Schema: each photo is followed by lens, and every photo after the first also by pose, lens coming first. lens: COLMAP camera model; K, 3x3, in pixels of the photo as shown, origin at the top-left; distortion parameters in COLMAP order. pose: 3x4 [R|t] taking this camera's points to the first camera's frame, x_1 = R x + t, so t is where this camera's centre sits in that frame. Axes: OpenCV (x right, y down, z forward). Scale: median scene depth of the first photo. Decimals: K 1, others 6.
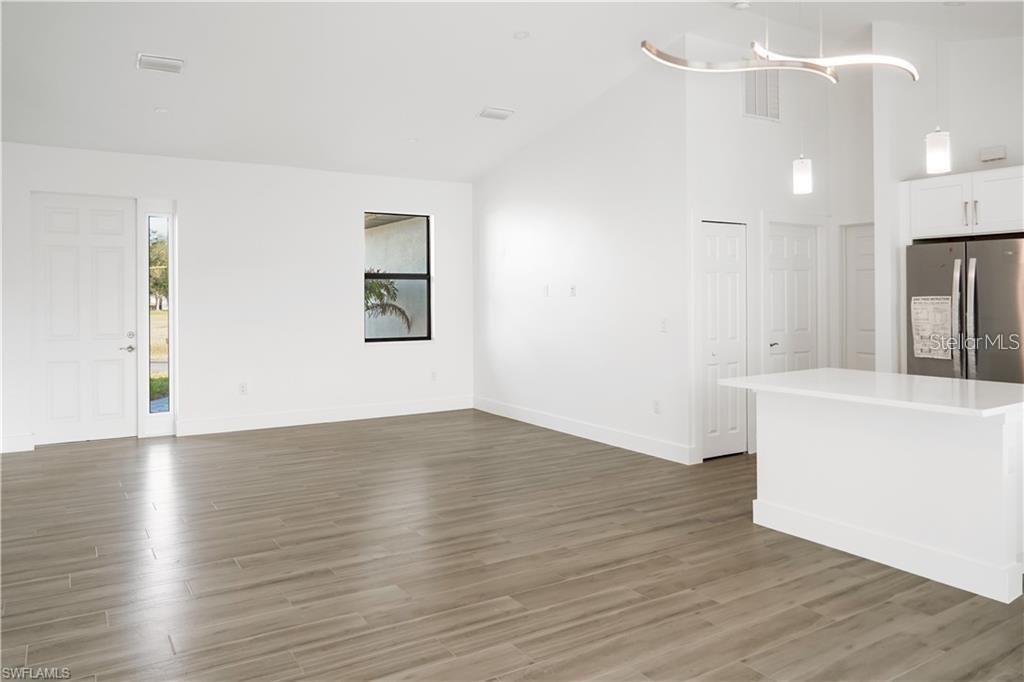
lens RADIAL K [[712.0, 0, 513.9], [0, 712.0, 342.3], [0, 0, 1]] dist [0.003179, 0.002999]
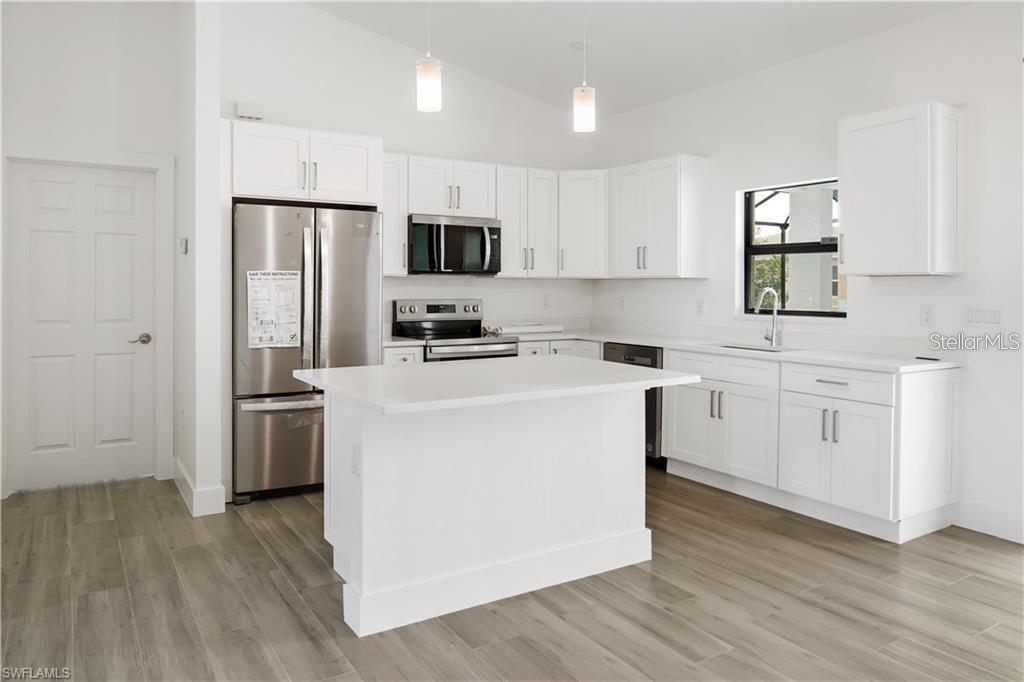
lens RADIAL K [[712.0, 0, 513.9], [0, 712.0, 330.4], [0, 0, 1]] dist [0.003179, 0.002999]
pose [[-0.030843, -0.062909, 0.997543, -0.234574], [0.041572, 0.997073, 0.064165, -0.039175], [-0.998659, 0.043449, -0.028138, 0.782559]]
